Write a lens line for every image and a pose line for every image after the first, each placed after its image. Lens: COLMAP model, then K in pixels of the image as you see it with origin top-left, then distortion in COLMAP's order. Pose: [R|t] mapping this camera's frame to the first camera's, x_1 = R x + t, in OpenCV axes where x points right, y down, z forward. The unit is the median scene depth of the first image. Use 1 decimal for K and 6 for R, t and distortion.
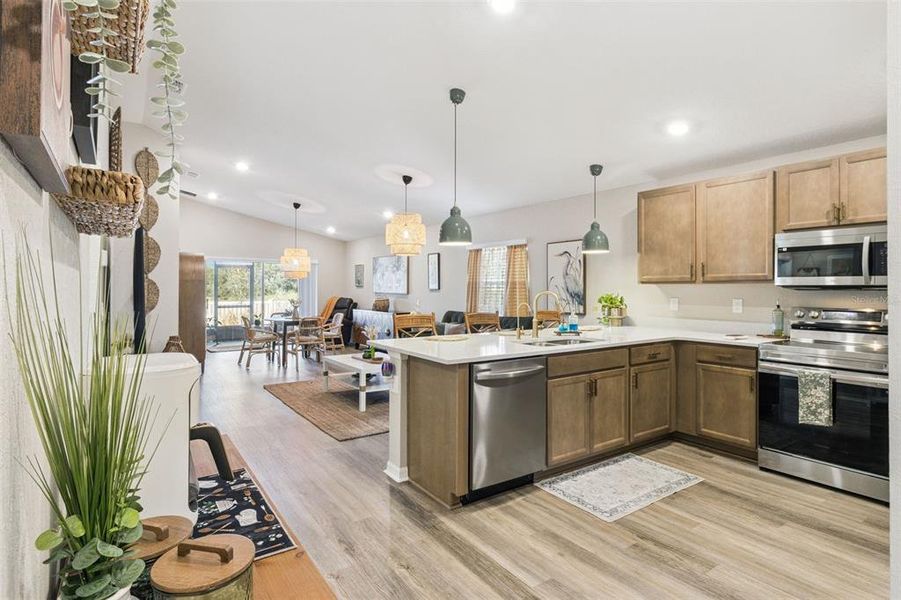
lens RADIAL K [[473.0, 0, 446.2], [0, 473.0, 281.2], [0, 0, 1]] dist [-0.001006, -0.000094]
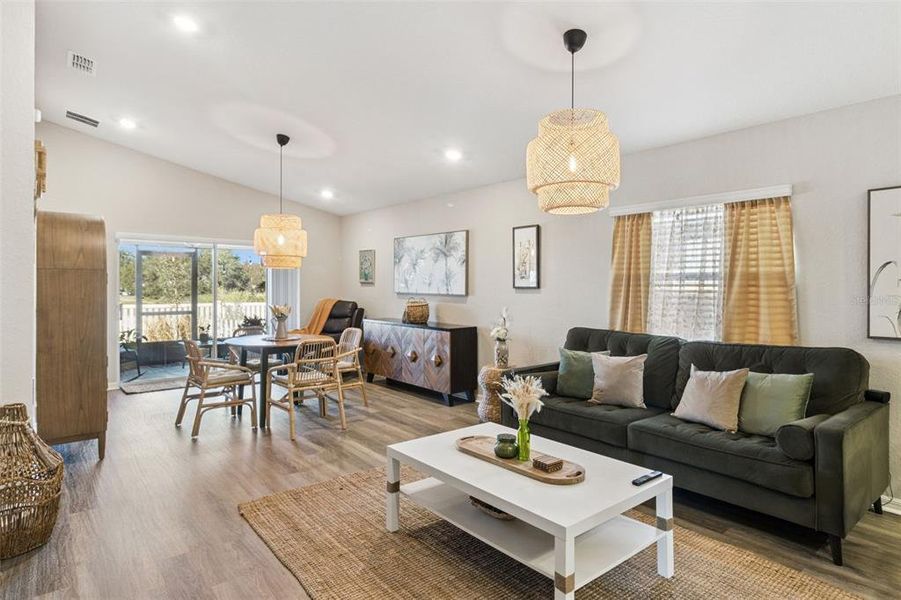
lens RADIAL K [[500.6, 0, 442.5], [0, 500.6, 281.3], [0, 0, 1]] dist [0.002118, 0.001029]
pose [[0.996611, 0.002209, 0.082226, -0.182020], [-0.002587, 0.999987, 0.004491, 0.006245], [-0.082215, -0.004688, 0.996604, 0.401449]]
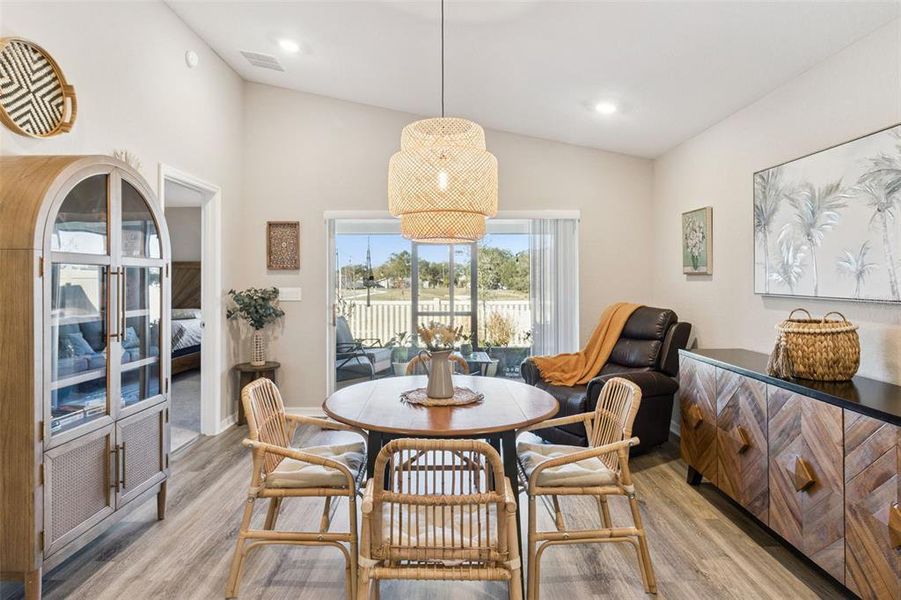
lens RADIAL K [[500.6, 0, 442.5], [0, 500.6, 281.3], [0, 0, 1]] dist [0.002118, 0.001029]
pose [[0.815263, -0.002008, -0.579087, -0.166798], [0.011238, 0.999861, 0.012355, 0.012268], [0.578982, -0.016580, 0.815172, 0.804831]]
